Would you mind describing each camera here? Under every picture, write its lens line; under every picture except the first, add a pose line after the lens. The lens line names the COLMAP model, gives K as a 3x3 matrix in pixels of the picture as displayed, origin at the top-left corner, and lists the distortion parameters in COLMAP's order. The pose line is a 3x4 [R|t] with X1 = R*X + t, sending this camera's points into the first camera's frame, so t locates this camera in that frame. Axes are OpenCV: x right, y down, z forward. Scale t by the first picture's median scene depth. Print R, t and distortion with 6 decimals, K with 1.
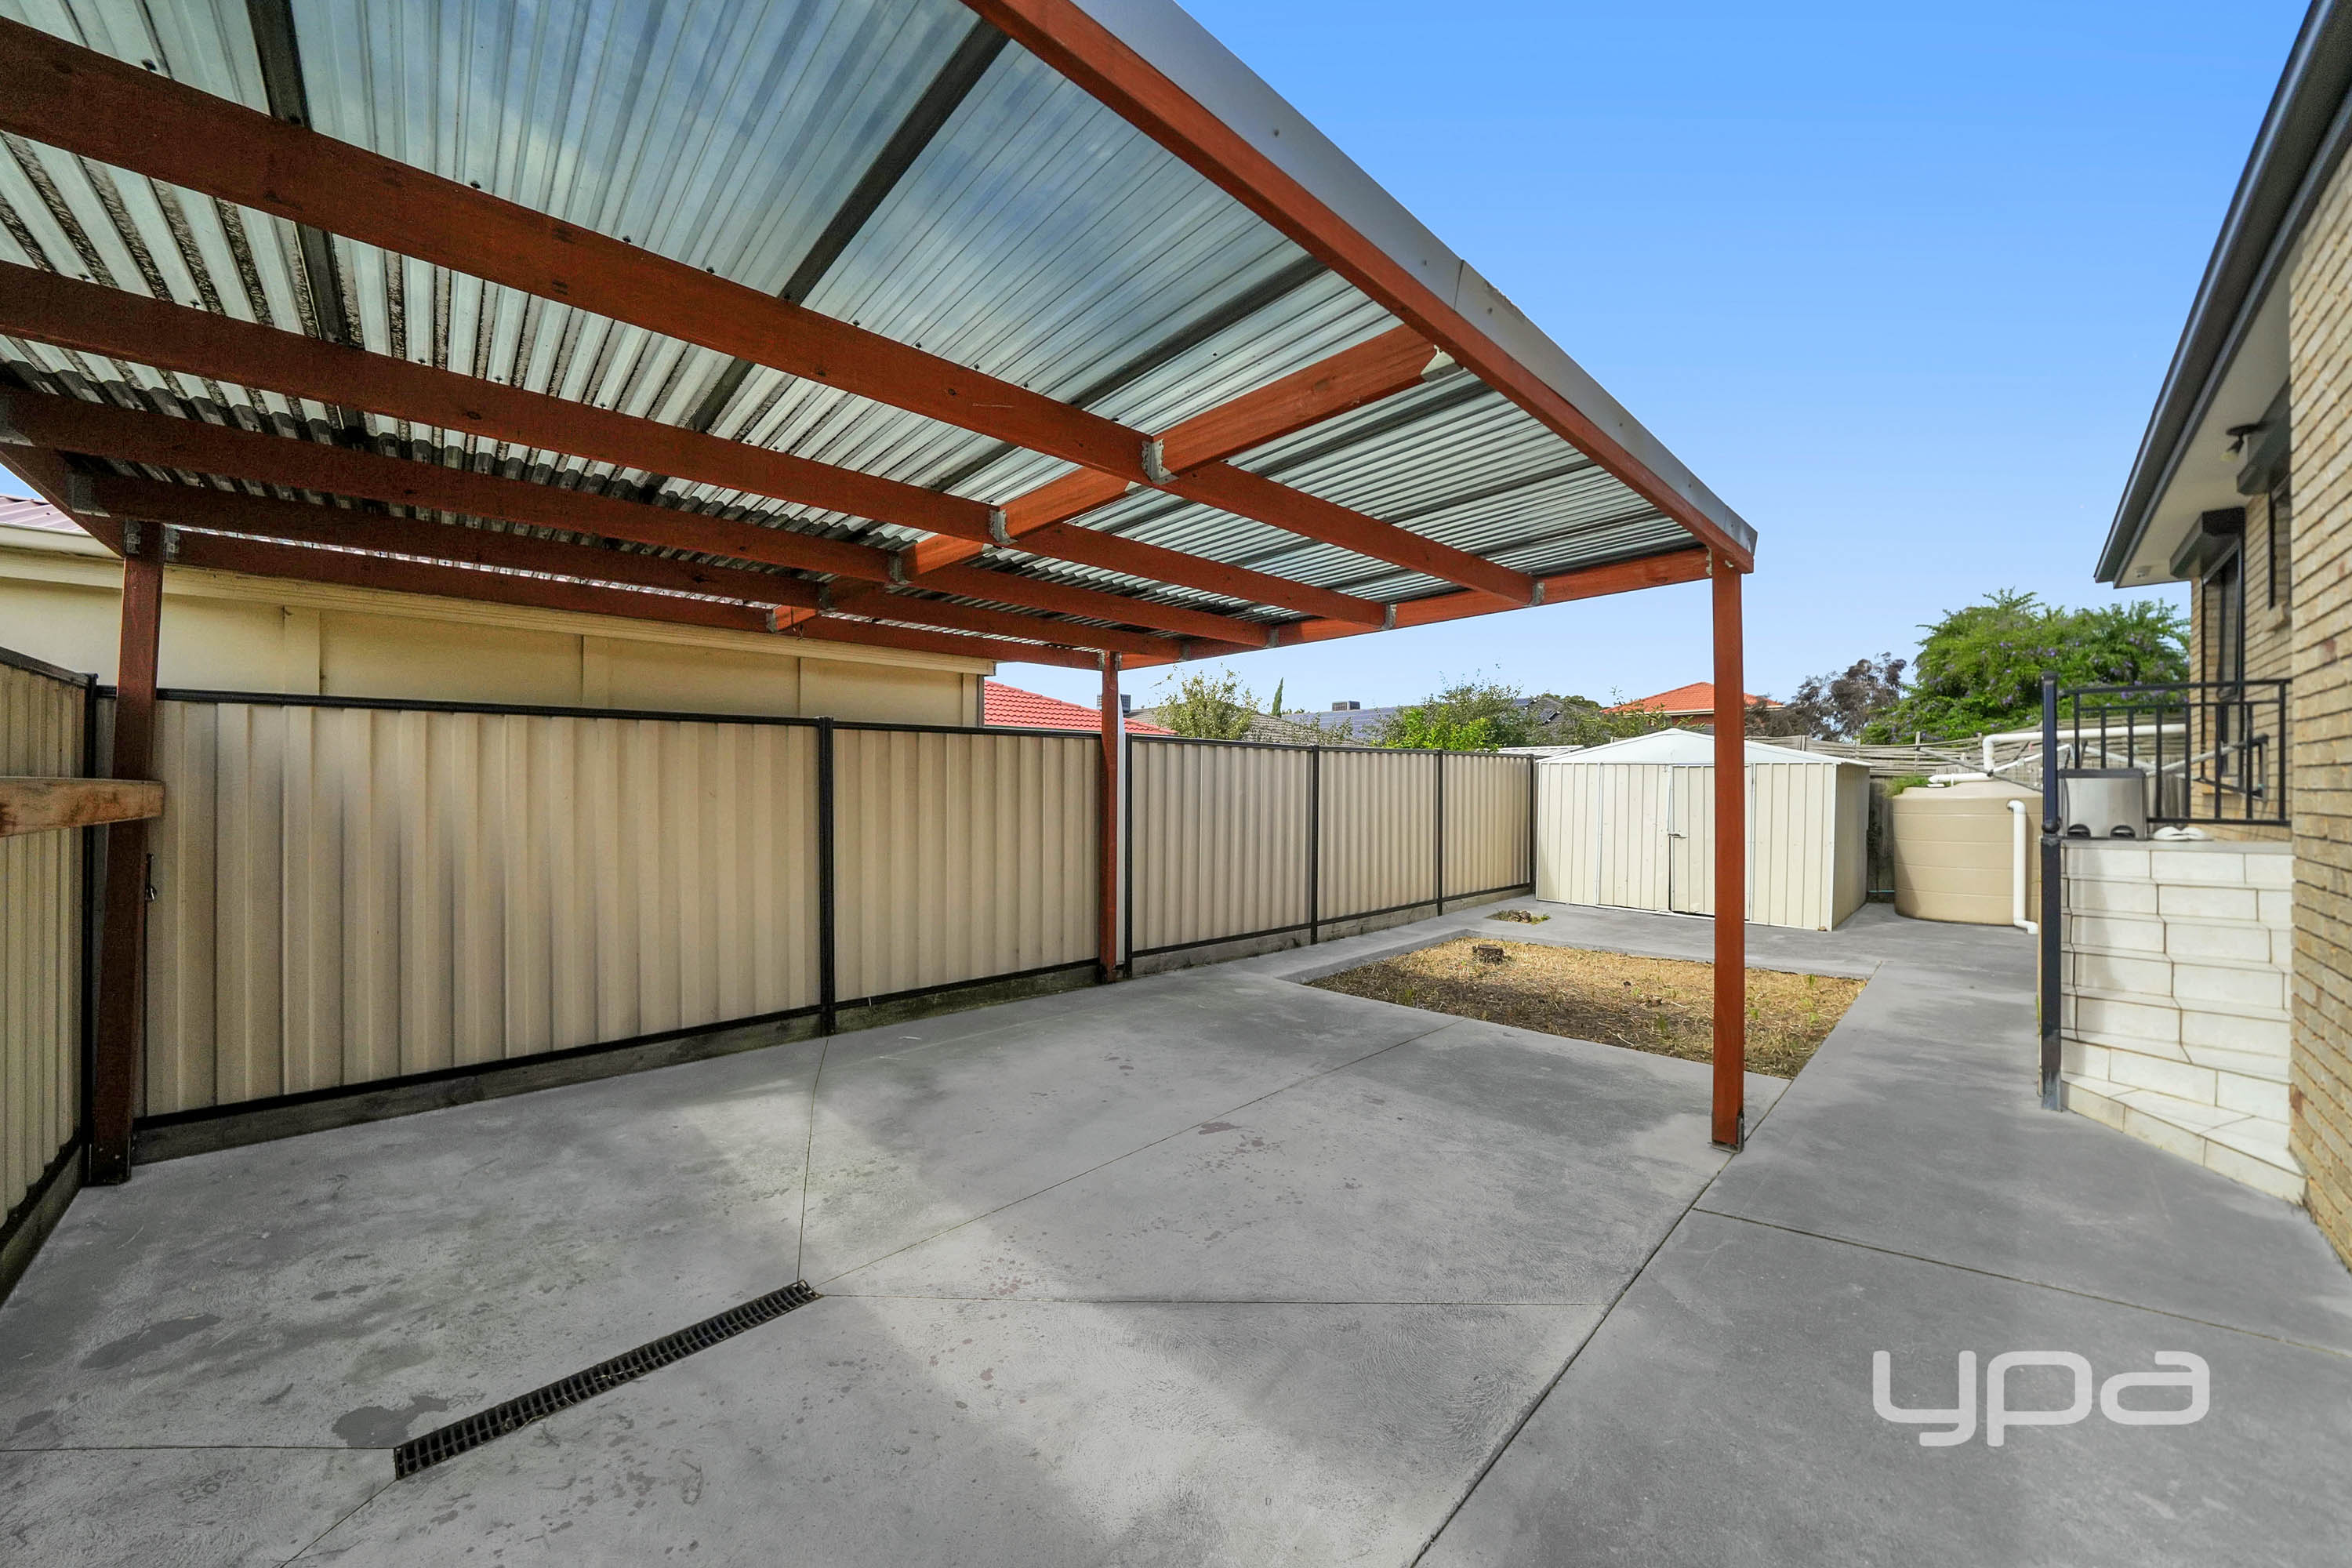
lens RADIAL K [[814.2, 0, 1167.9], [0, 814.2, 783.4], [0, 0, 1]] dist [-0.022821, 0.002280]
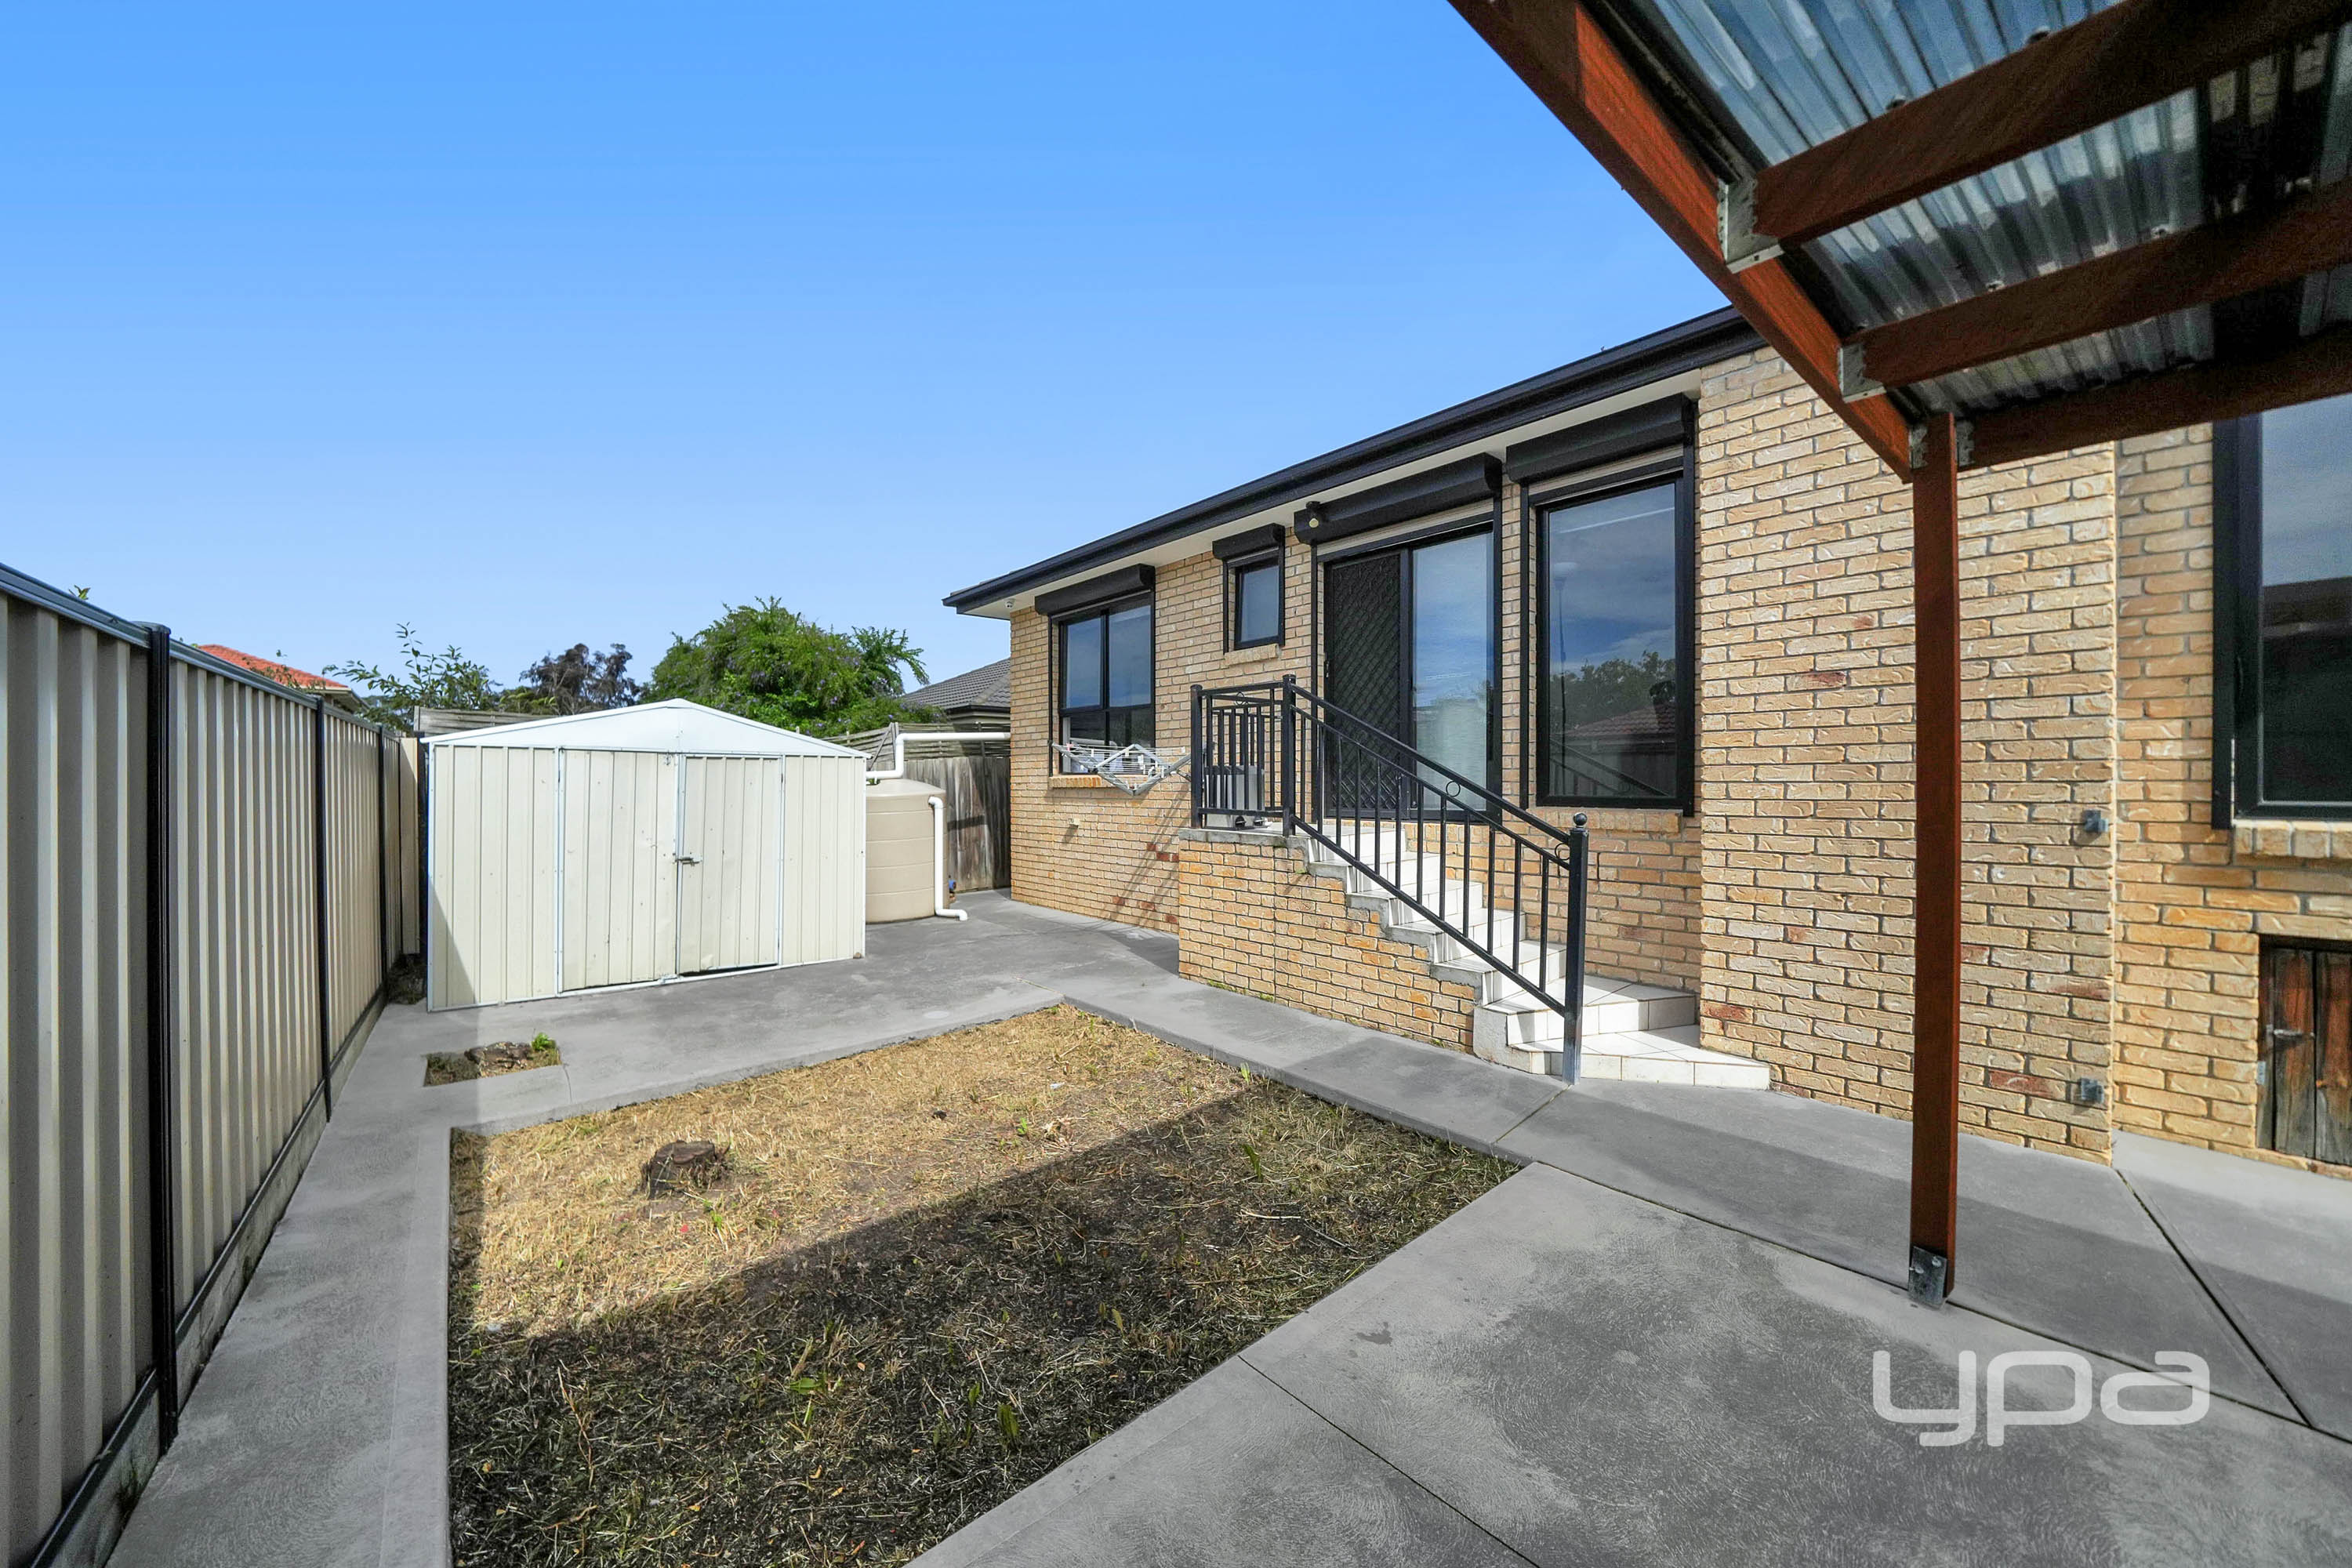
lens RADIAL K [[851.2, 0, 1167.5], [0, 851.2, 782.1], [0, 0, 1]] dist [-0.013020, -0.000058]
pose [[0.094337, -0.004301, 0.995531, -0.035500], [0.003258, 0.999987, 0.004012, -0.002291], [-0.995535, 0.002865, 0.094350, 0.587603]]
